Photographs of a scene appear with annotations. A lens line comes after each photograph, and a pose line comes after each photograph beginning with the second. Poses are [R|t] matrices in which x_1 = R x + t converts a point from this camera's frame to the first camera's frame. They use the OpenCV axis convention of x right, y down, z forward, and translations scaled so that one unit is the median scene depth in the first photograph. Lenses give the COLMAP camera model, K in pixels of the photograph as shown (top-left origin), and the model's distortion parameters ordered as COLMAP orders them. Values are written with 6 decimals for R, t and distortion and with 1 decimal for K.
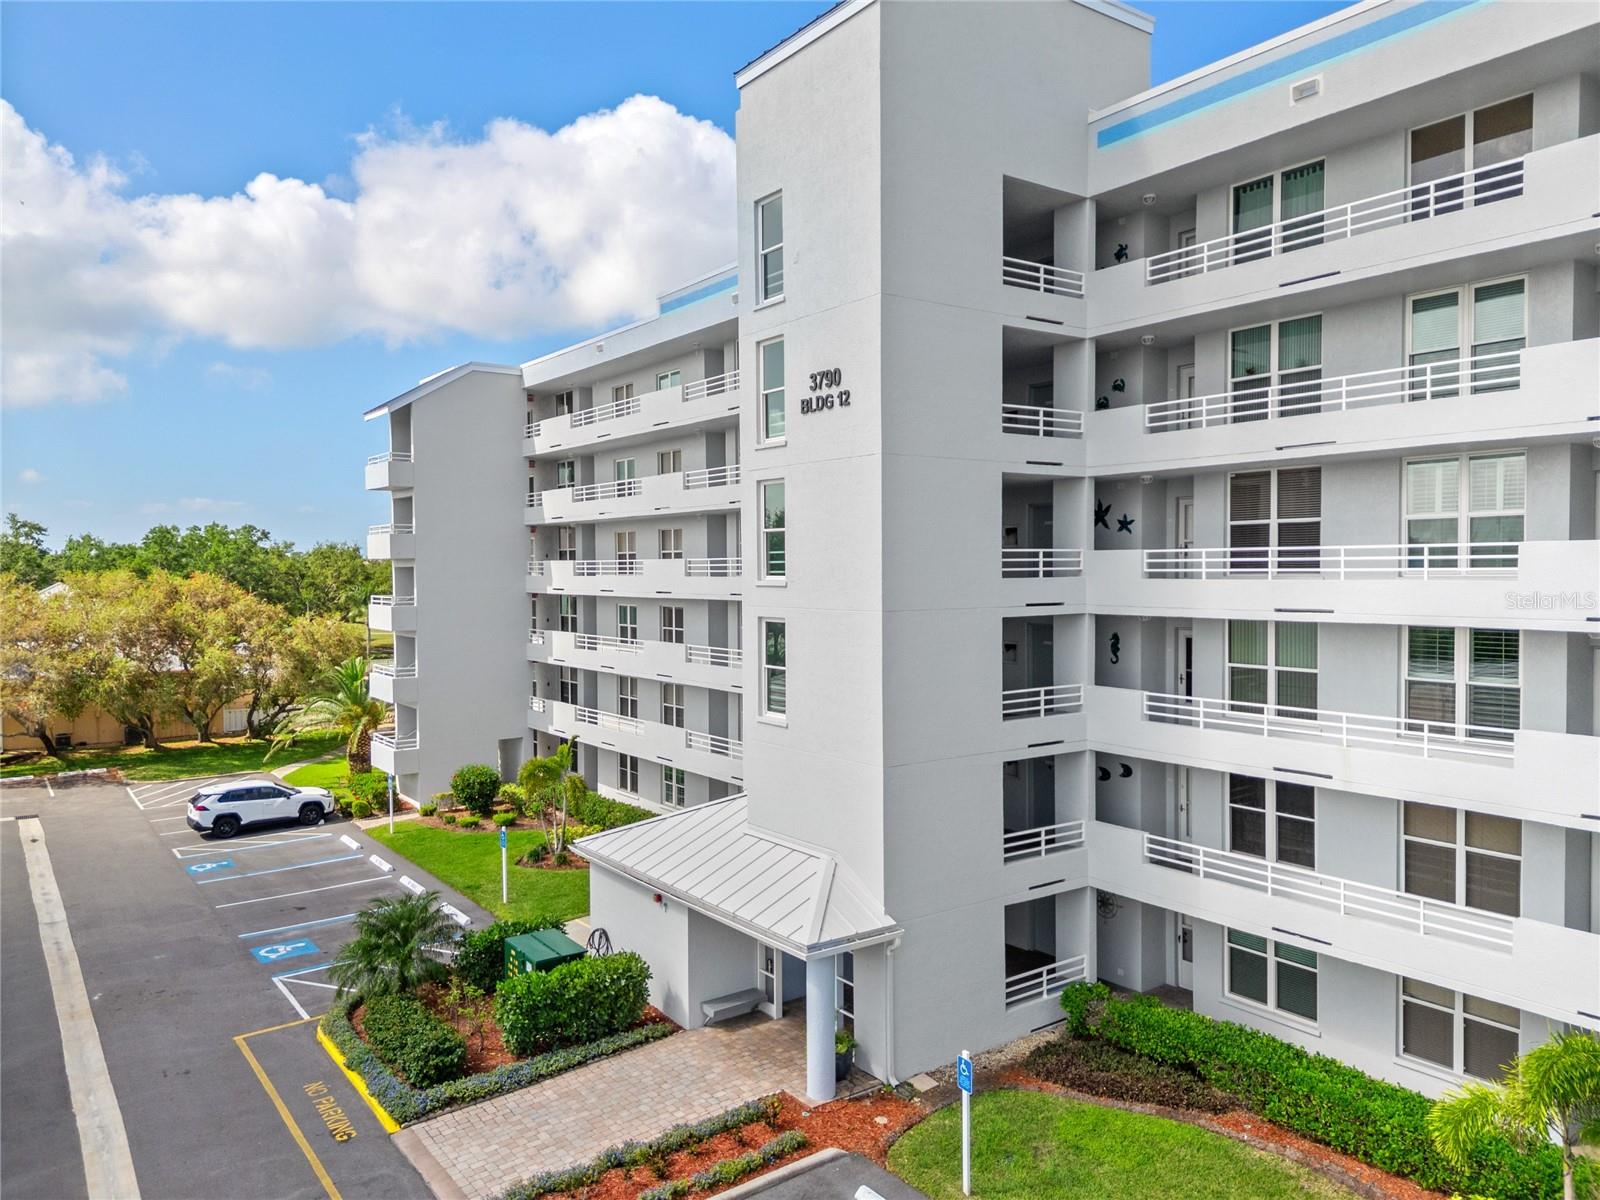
lens RADIAL K [[1134.2, 0, 800.0], [0, 1134.2, 600.0], [0, 0, 1]] dist [0.076632, -0.077259]
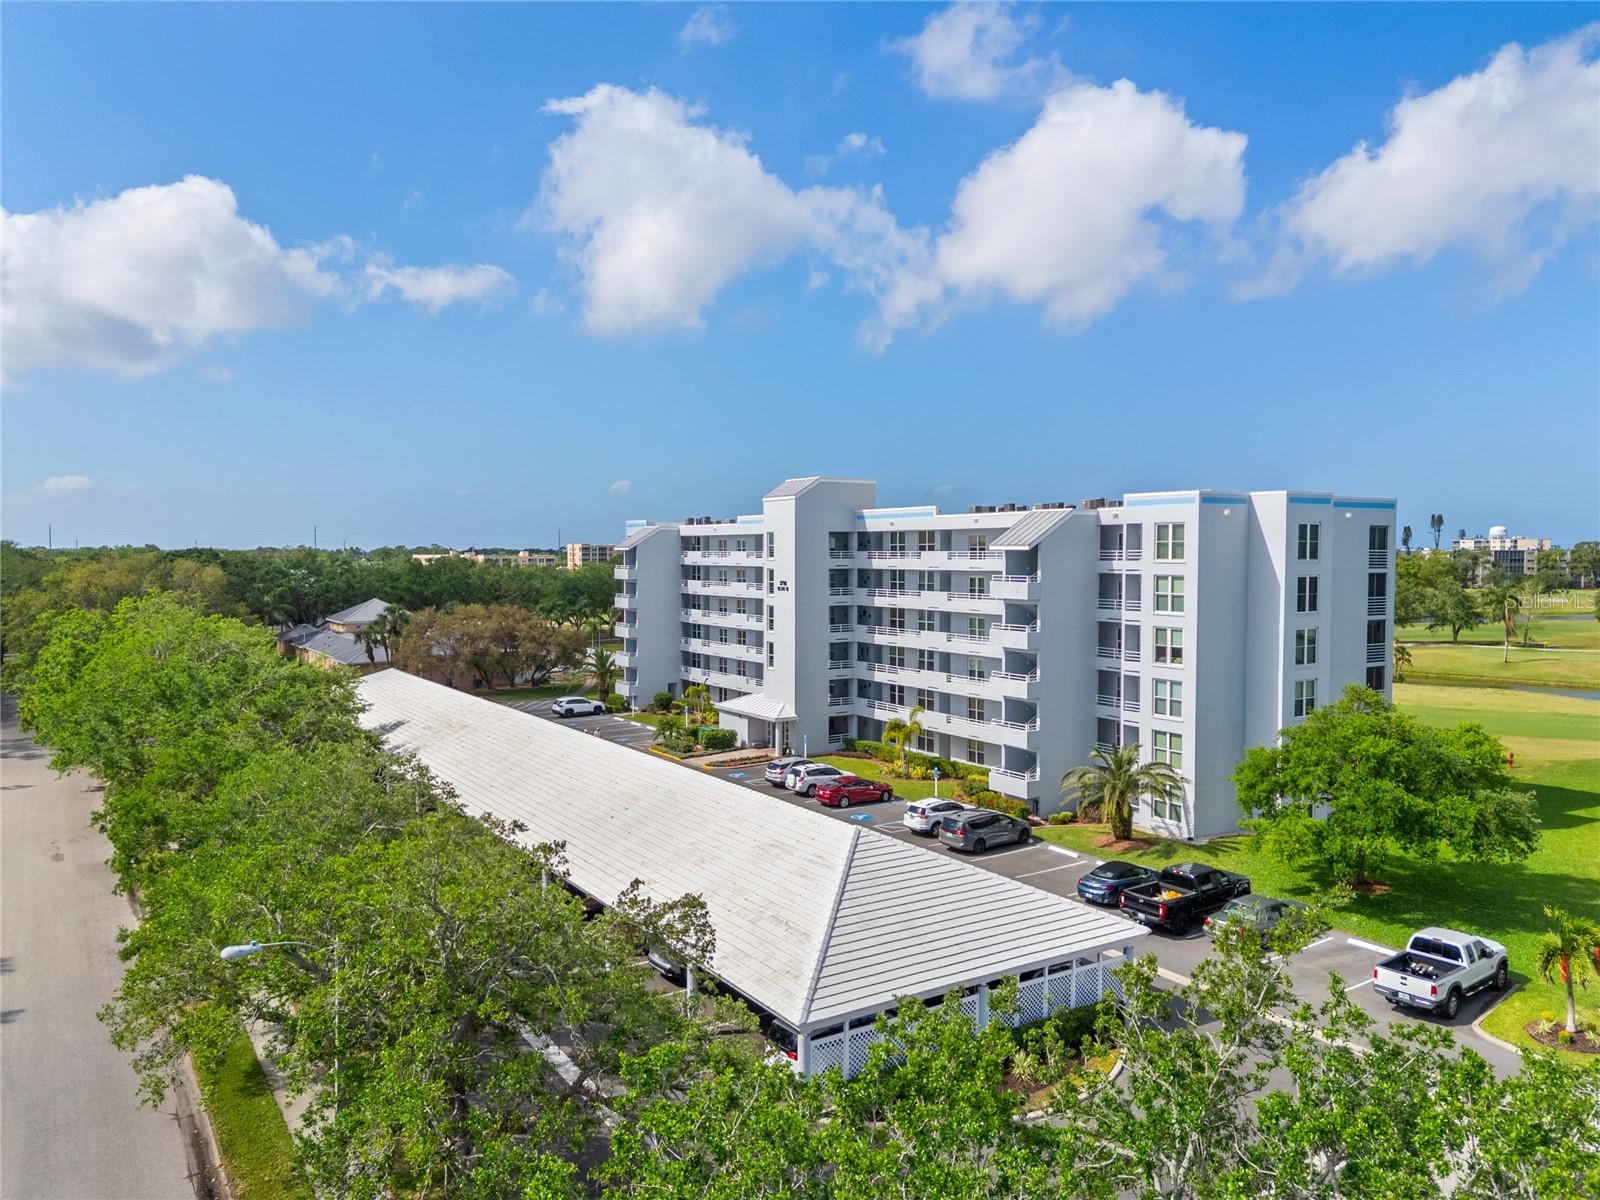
lens RADIAL K [[1113.4, 0, 828.9], [0, 1113.4, 600.0], [0, 0, 1]] dist [0.038881, 0.001380]
pose [[0.999653, 0.012431, -0.023240, 0.256382], [-0.012200, 0.999875, 0.010043, -0.164370], [0.023362, -0.009756, 0.999679, -2.723974]]
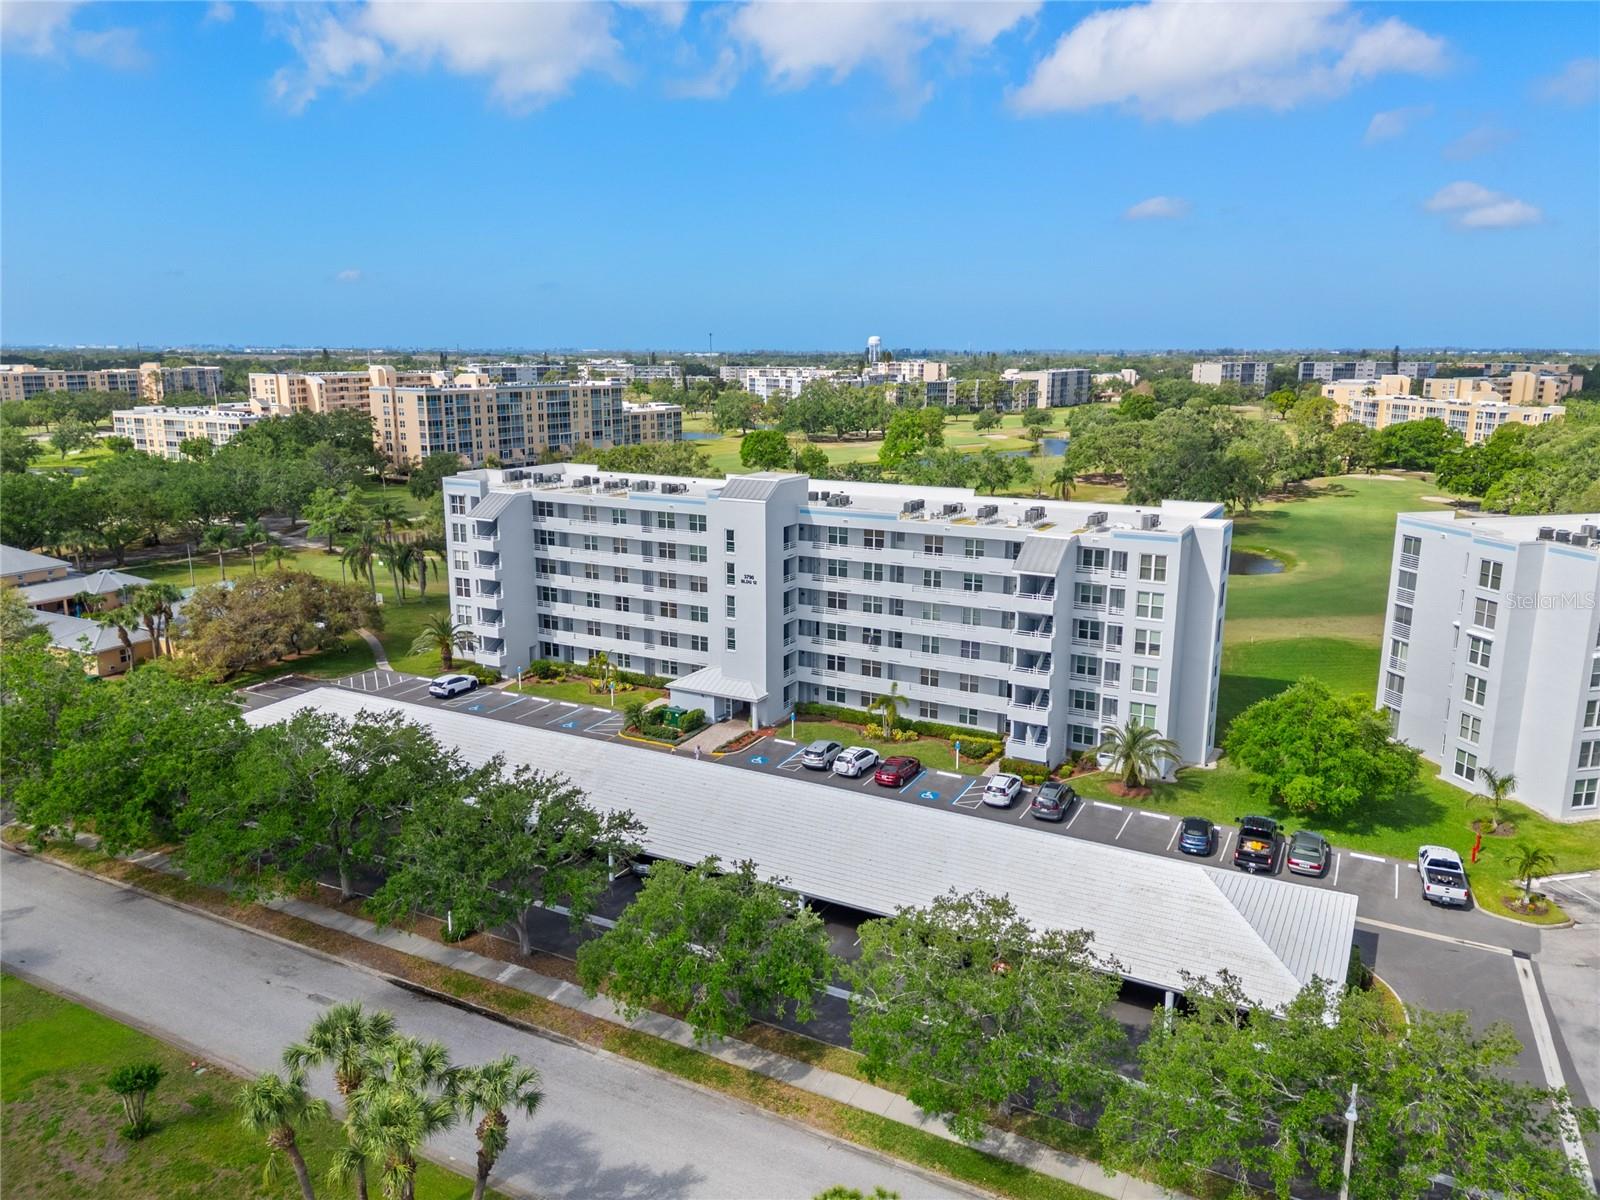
lens RADIAL K [[1134.2, 0, 800.0], [0, 1134.2, 600.0], [0, 0, 1]] dist [0.076632, -0.077259]
pose [[0.899259, -0.083839, 0.429306, -1.588432], [0.002830, 0.982554, 0.185955, -0.865722], [-0.437406, -0.166007, 0.883808, -2.803307]]
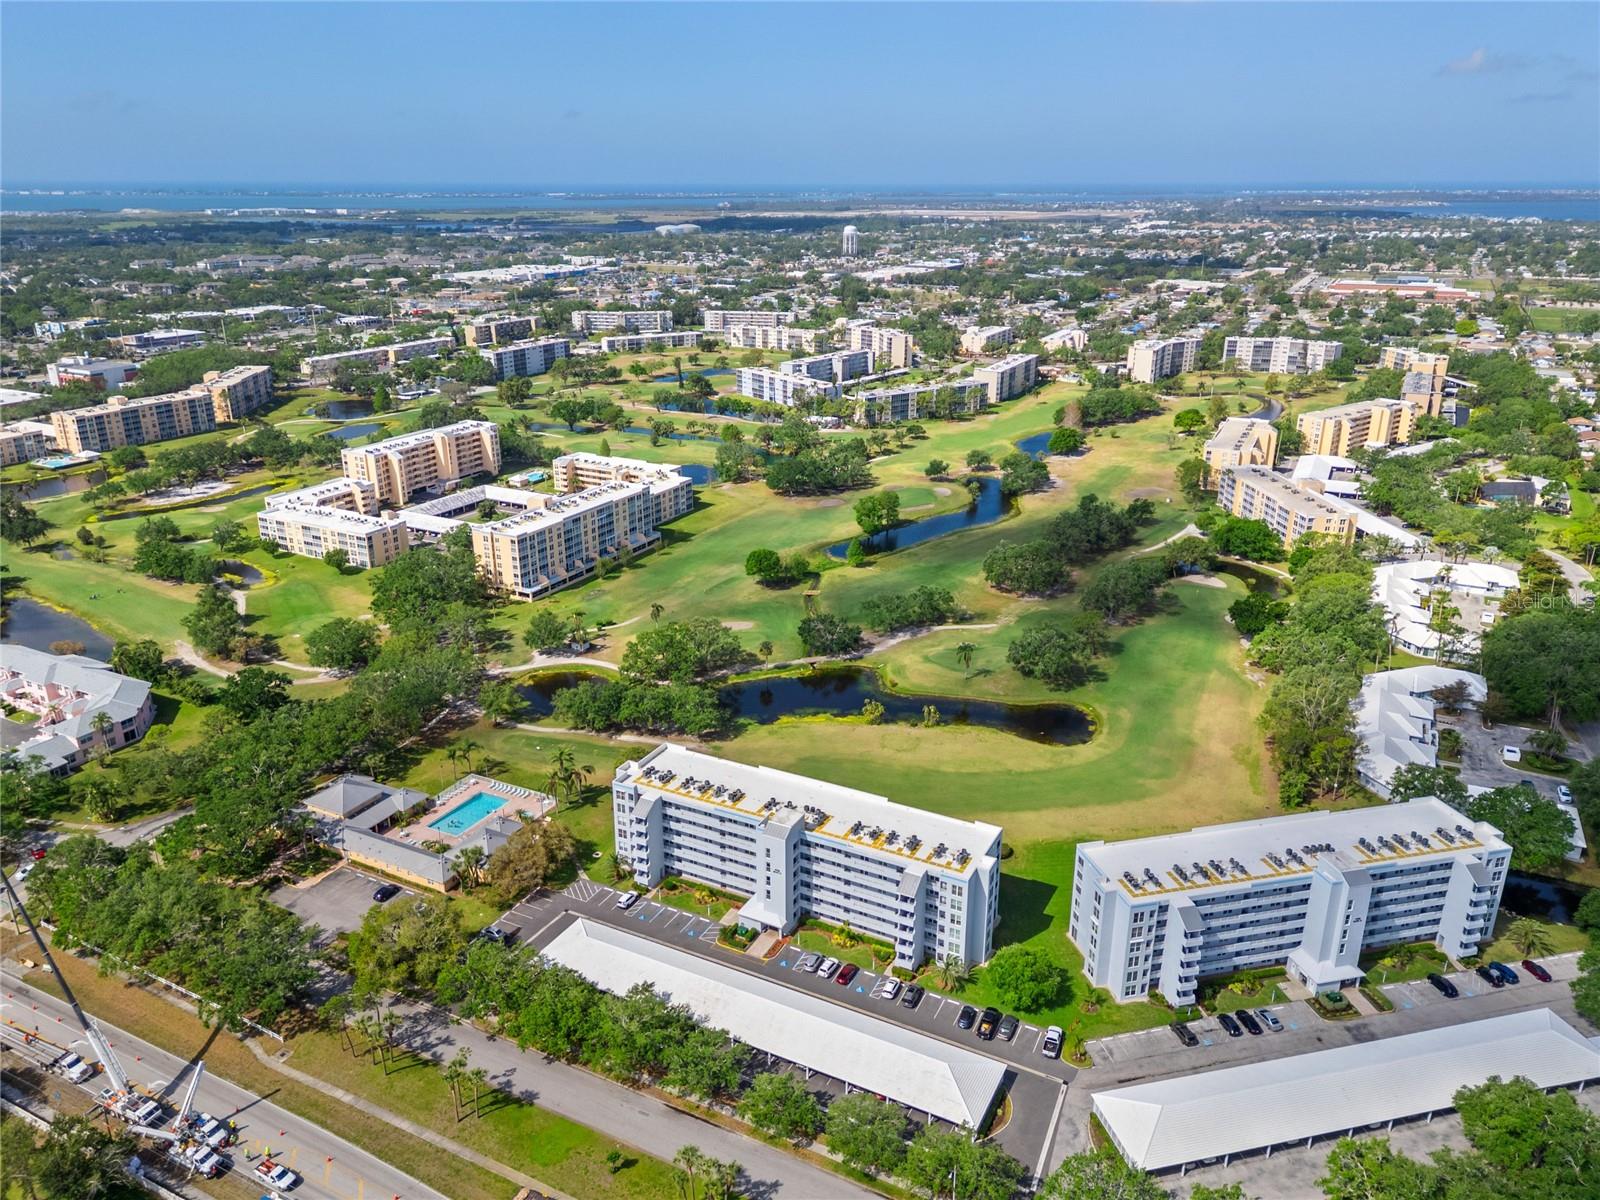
lens RADIAL K [[1134.2, 0, 800.0], [0, 1134.2, 600.0], [0, 0, 1]] dist [0.076632, -0.077259]
pose [[0.889771, -0.147138, 0.432040, -3.310825], [0.003692, 0.948899, 0.315559, -4.939416], [-0.456393, -0.279180, 0.844846, -5.981476]]
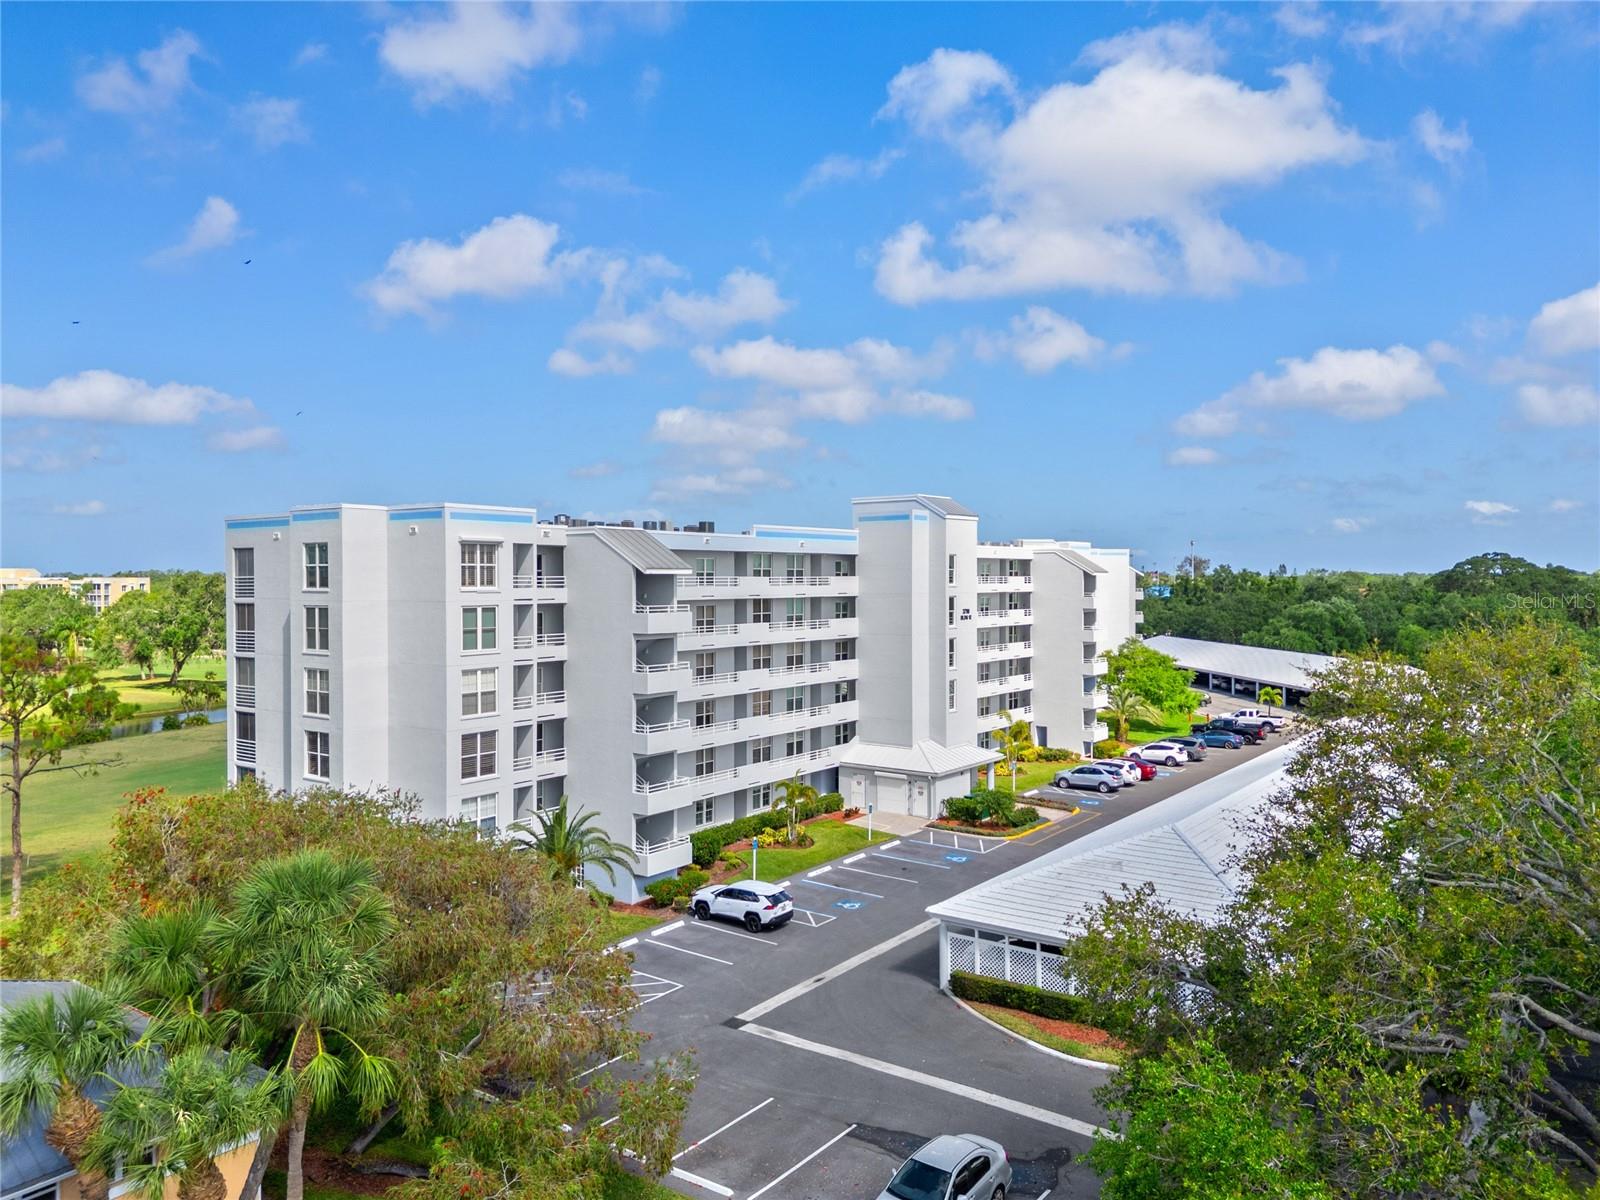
lens RADIAL K [[1134.2, 0, 800.0], [0, 1134.2, 600.0], [0, 0, 1]] dist [0.076632, -0.077259]
pose [[-0.310377, -0.006474, 0.950592, -3.051690], [0.035276, 0.999210, 0.018323, -0.295834], [-0.949959, 0.039220, -0.309903, 2.451692]]
